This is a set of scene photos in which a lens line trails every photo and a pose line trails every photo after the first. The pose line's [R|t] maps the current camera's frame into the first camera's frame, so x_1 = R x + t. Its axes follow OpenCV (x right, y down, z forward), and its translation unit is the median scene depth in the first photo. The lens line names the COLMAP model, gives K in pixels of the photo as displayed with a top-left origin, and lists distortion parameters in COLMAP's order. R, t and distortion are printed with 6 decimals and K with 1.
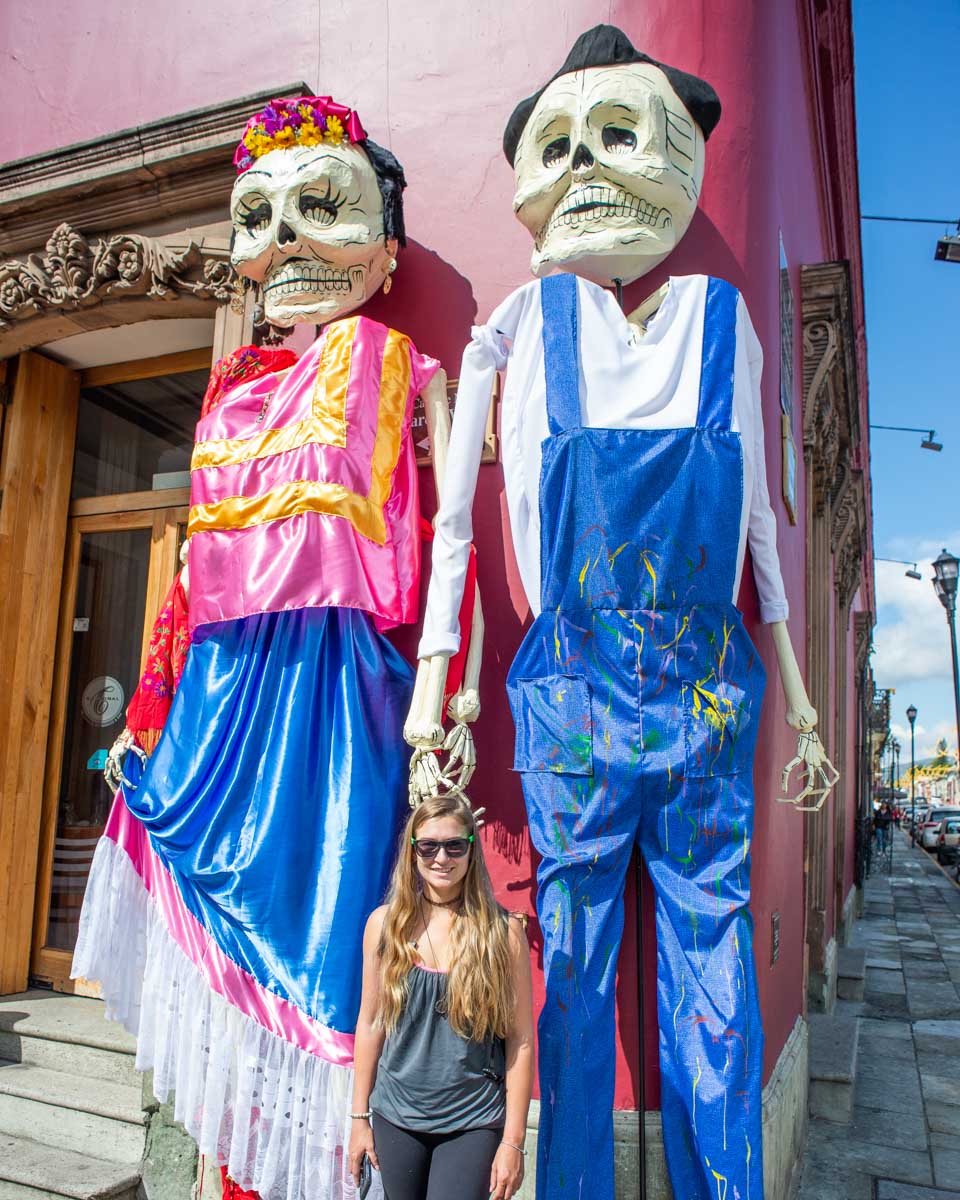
lens RADIAL K [[1109.7, 0, 480.6], [0, 1109.7, 564.4], [0, 0, 1]] dist [-0.076799, 0.002464]
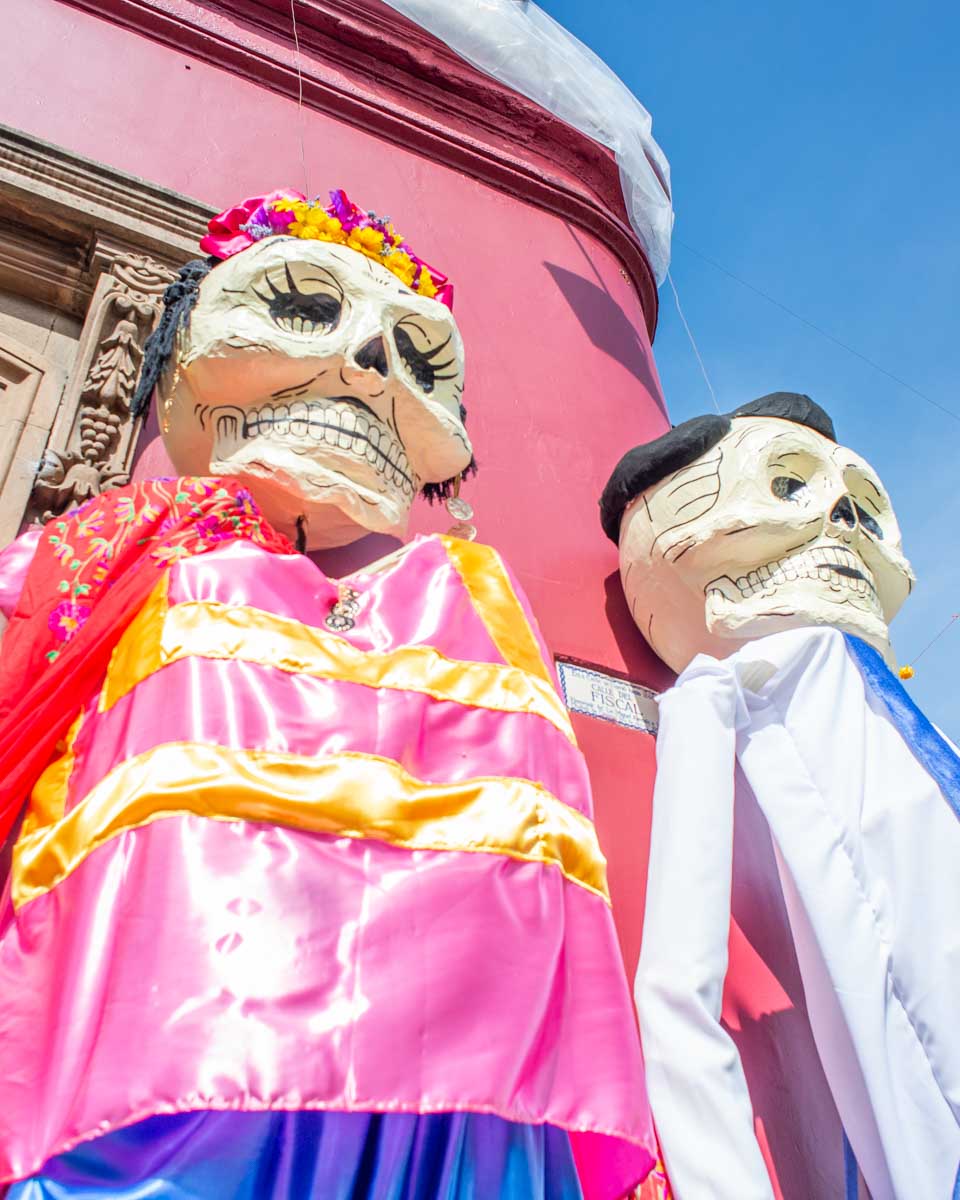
lens RADIAL K [[1109.7, 0, 480.6], [0, 1109.7, 564.4], [0, 0, 1]] dist [-0.076799, 0.002464]
pose [[0.643891, 0.494614, 0.583748, -0.404735], [-0.115085, 0.816881, -0.565208, 0.081068], [-0.756413, 0.296751, 0.582905, 0.668289]]
